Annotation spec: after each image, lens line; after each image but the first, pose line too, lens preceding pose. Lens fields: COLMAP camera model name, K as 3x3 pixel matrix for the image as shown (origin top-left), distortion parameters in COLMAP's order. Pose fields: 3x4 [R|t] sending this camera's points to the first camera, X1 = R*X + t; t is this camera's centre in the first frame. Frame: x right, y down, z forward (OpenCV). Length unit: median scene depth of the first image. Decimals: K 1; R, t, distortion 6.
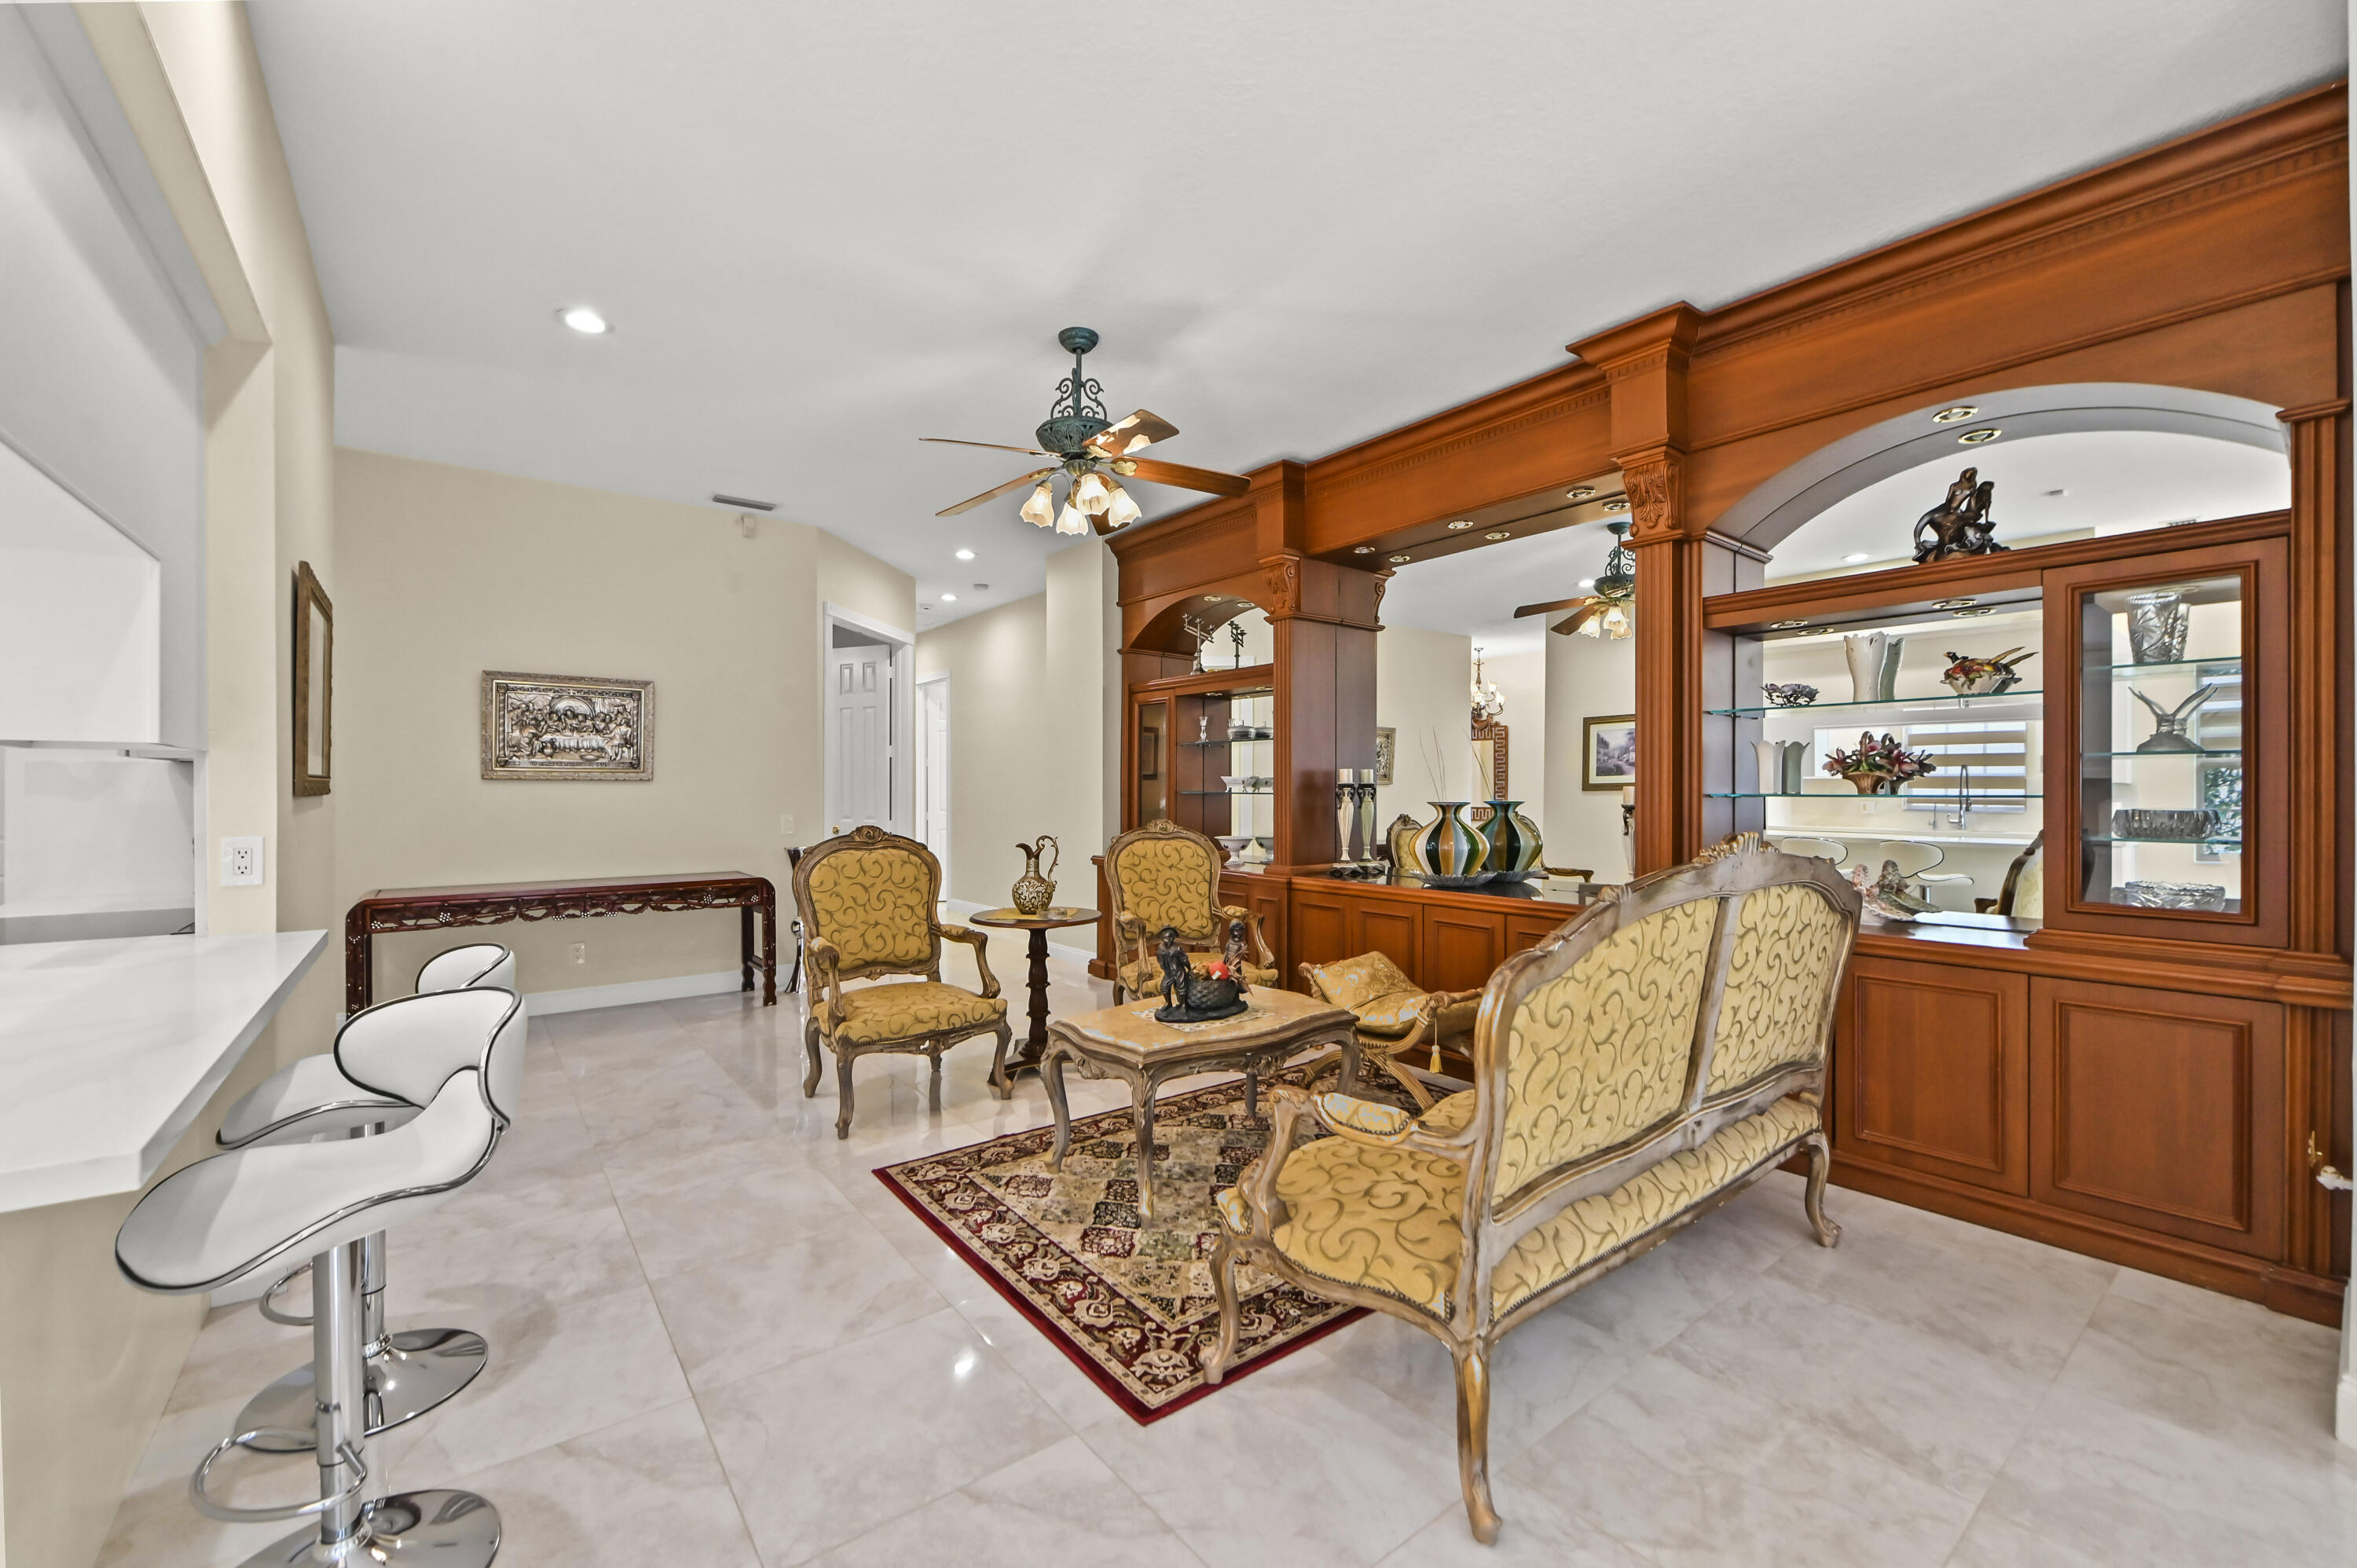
lens RADIAL K [[944.7, 0, 1165.8], [0, 944.7, 790.5], [0, 0, 1]] dist [-0.002772, -0.000191]
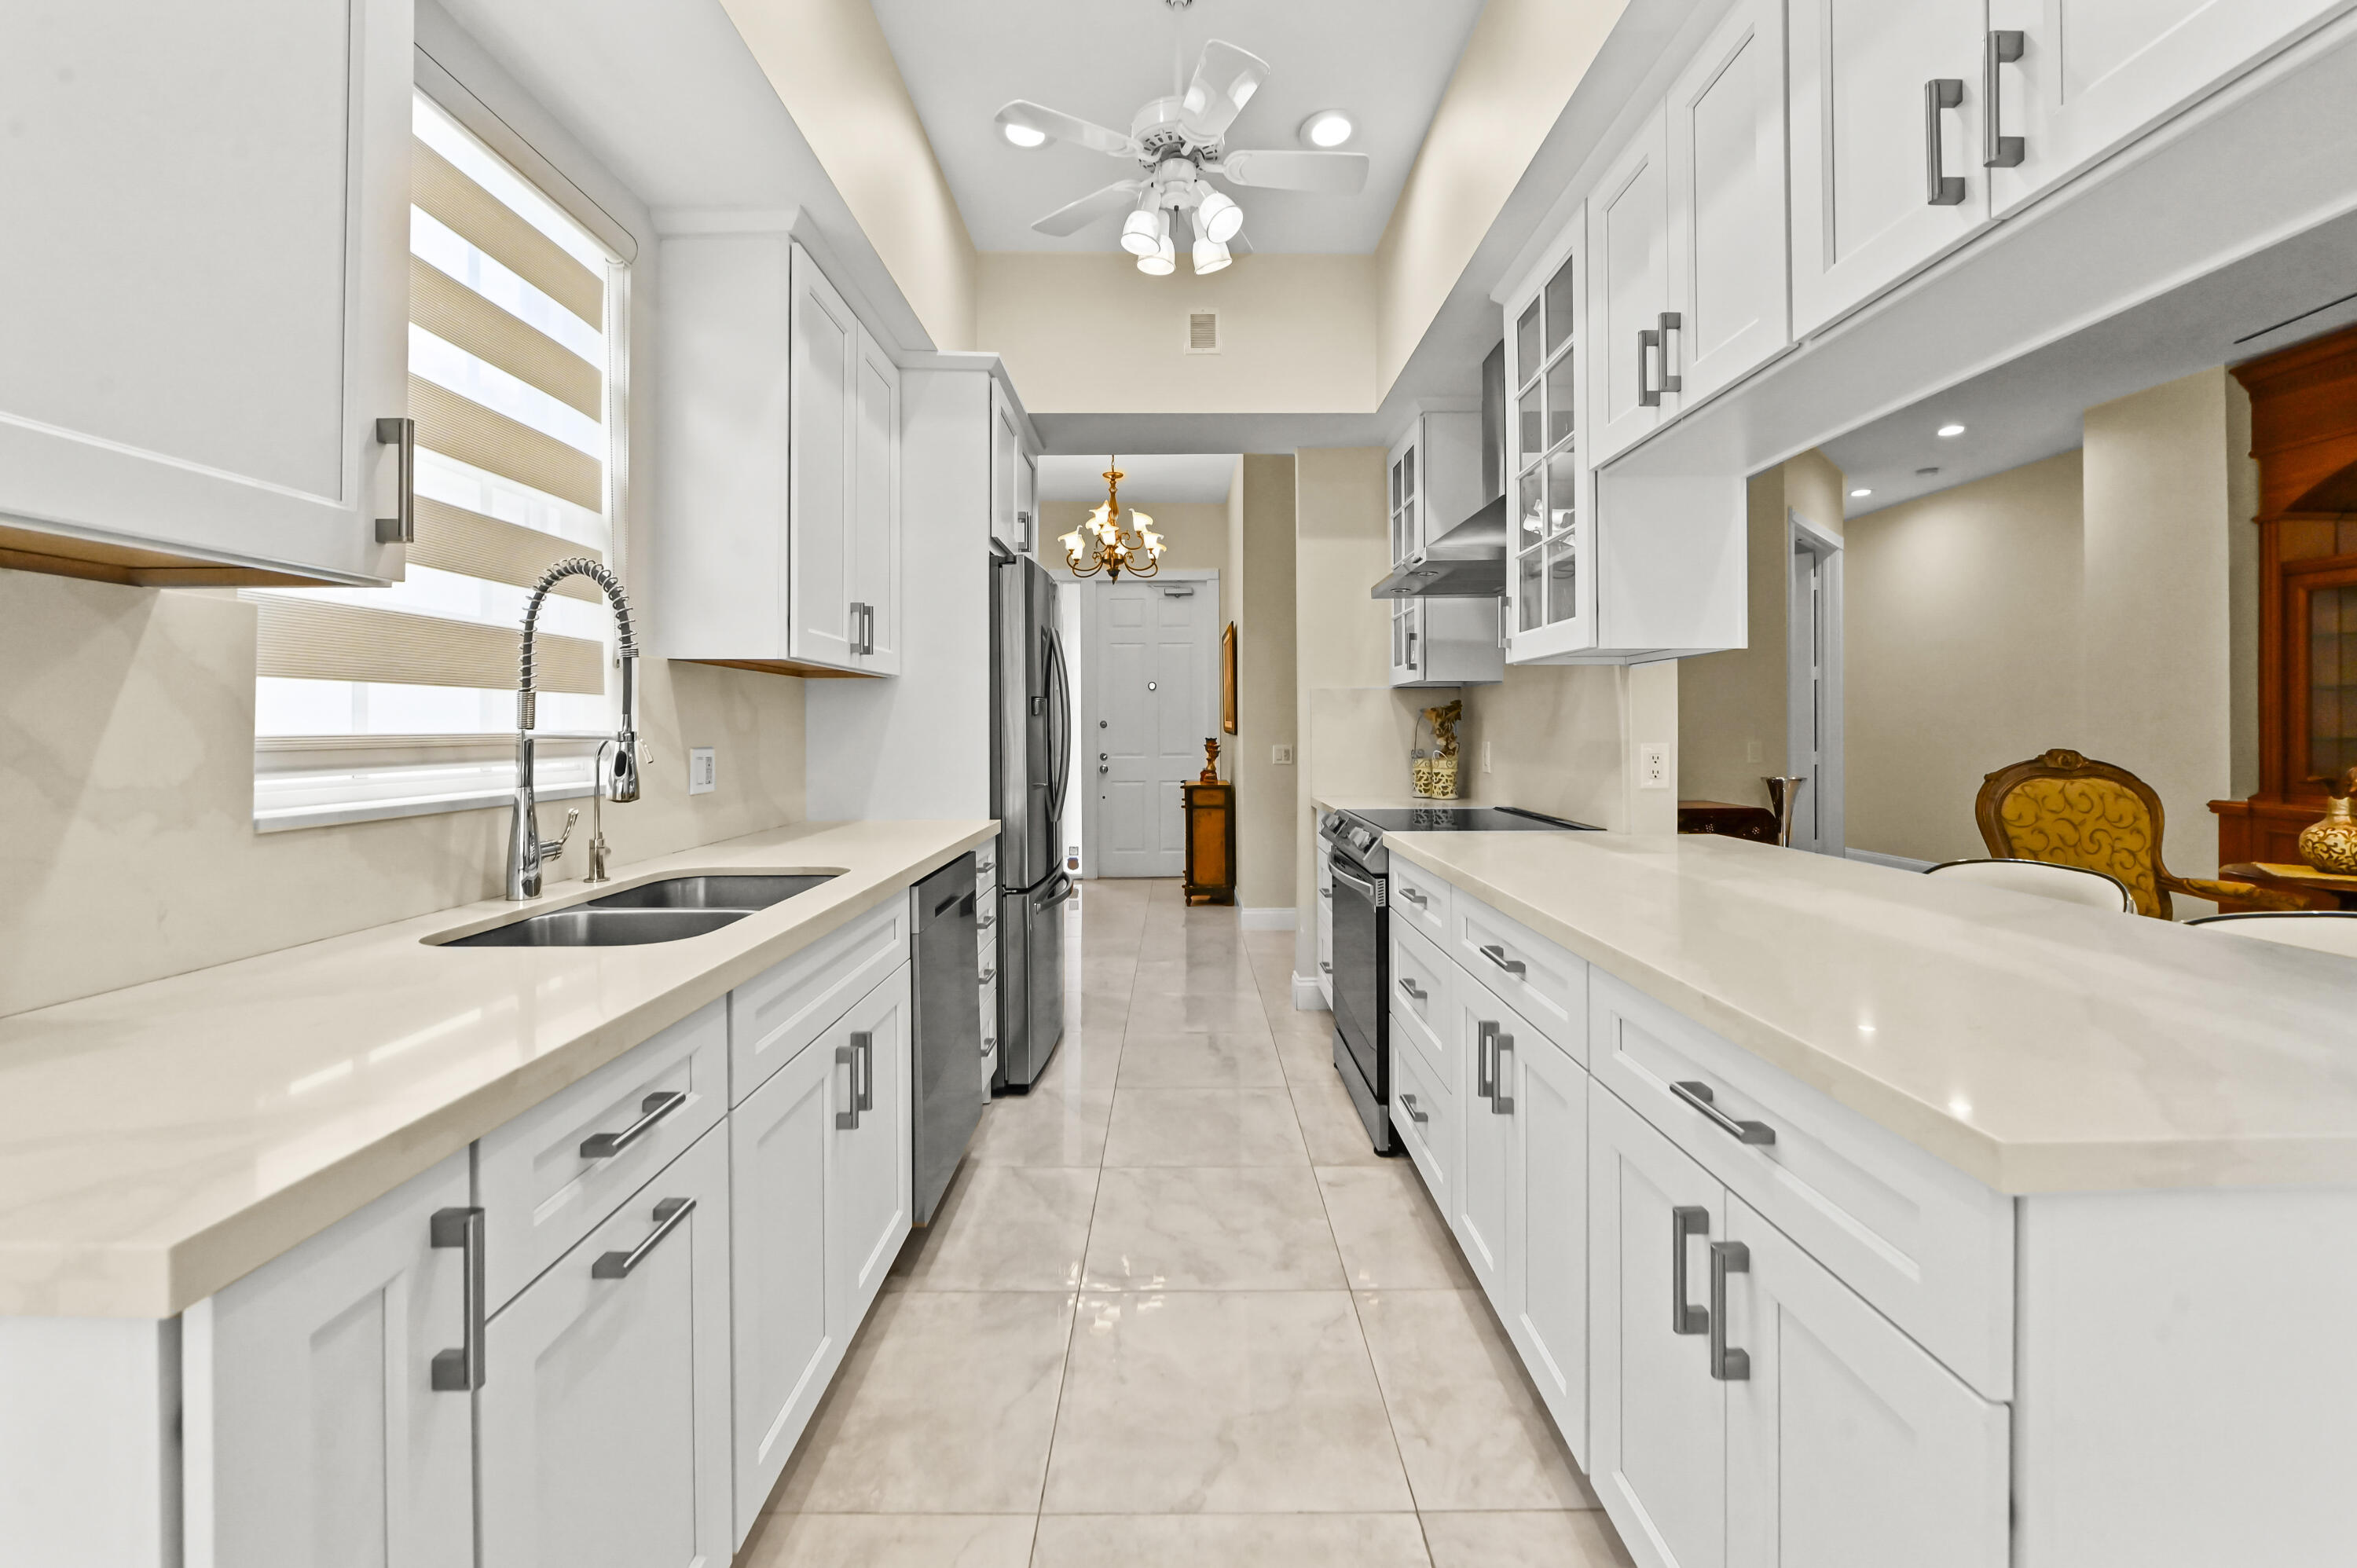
lens RADIAL K [[944.7, 0, 1190.7], [0, 944.7, 723.5], [0, 0, 1]] dist [-0.002772, -0.000191]
pose [[0.806992, -0.004220, -0.590548, -0.389885], [0.001802, 0.999987, -0.004683, 0.015440], [0.590560, 0.002715, 0.806989, -0.091864]]
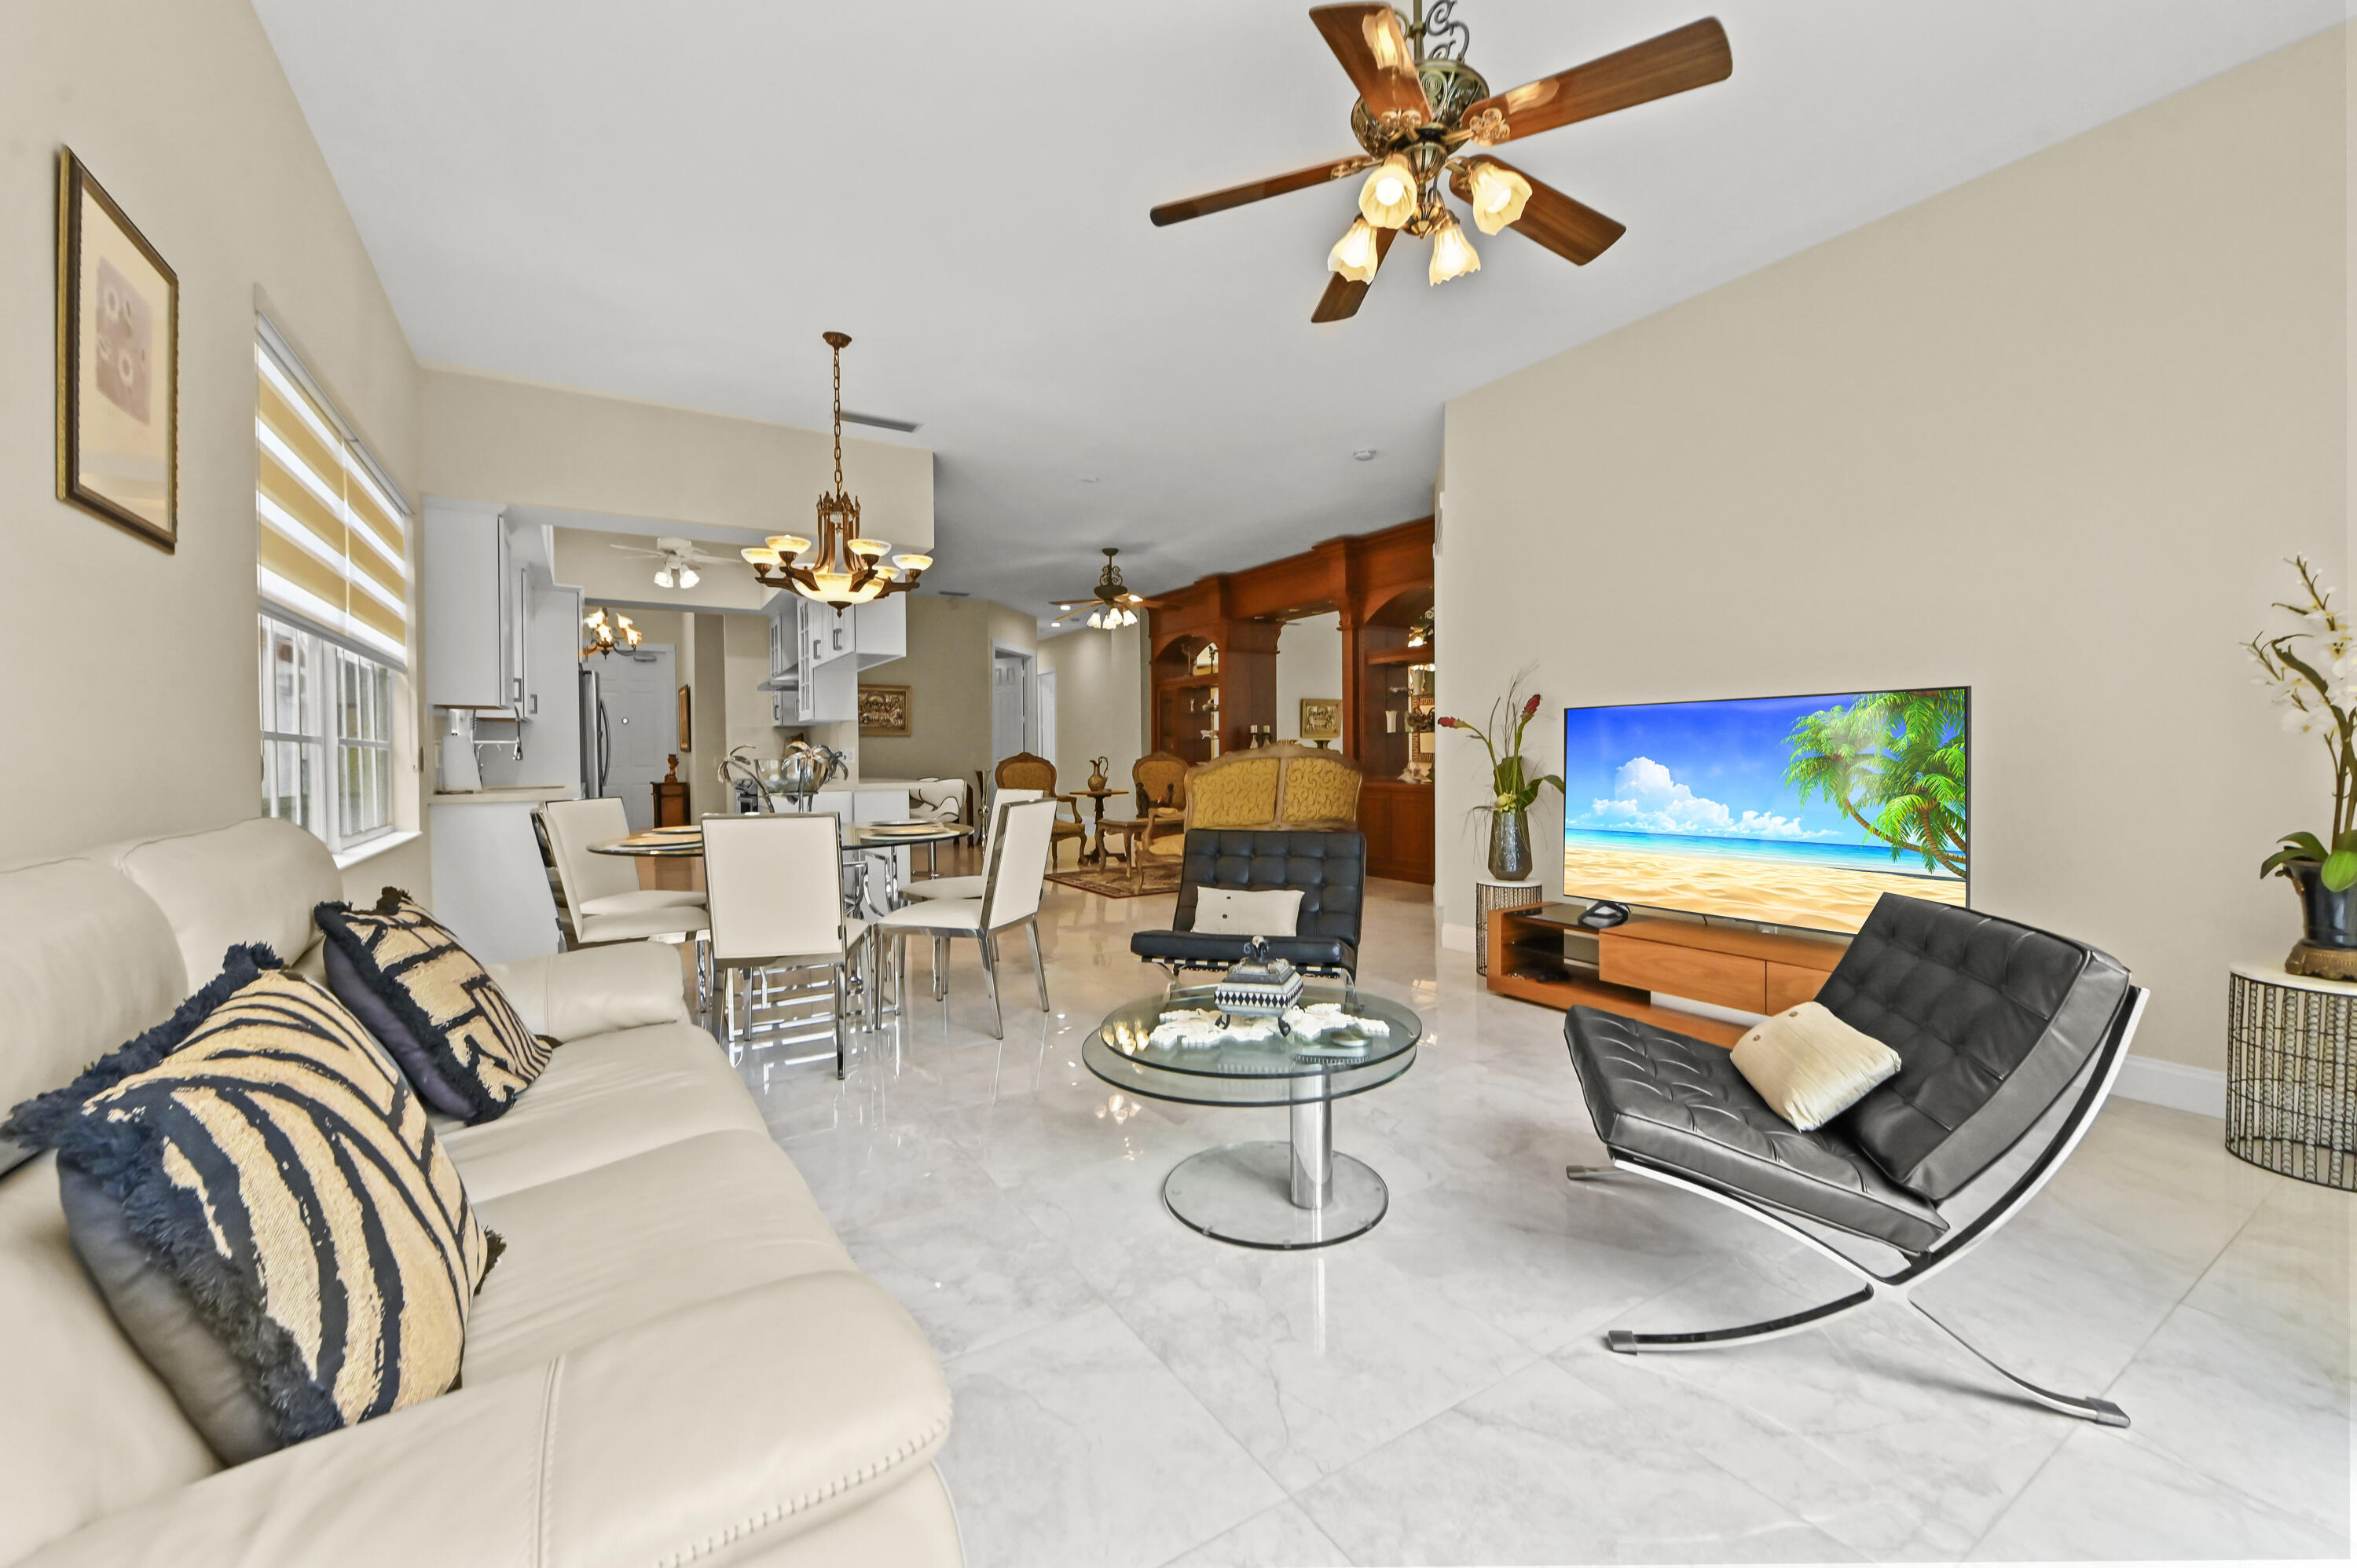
lens RADIAL K [[944.7, 0, 1178.7], [0, 944.7, 764.0], [0, 0, 1]] dist [-0.002772, -0.000191]
pose [[0.995713, -0.006851, -0.092242, 0.236021], [0.007486, 0.999951, 0.006537, 0.047914], [0.092192, -0.007200, 0.995715, -1.102998]]
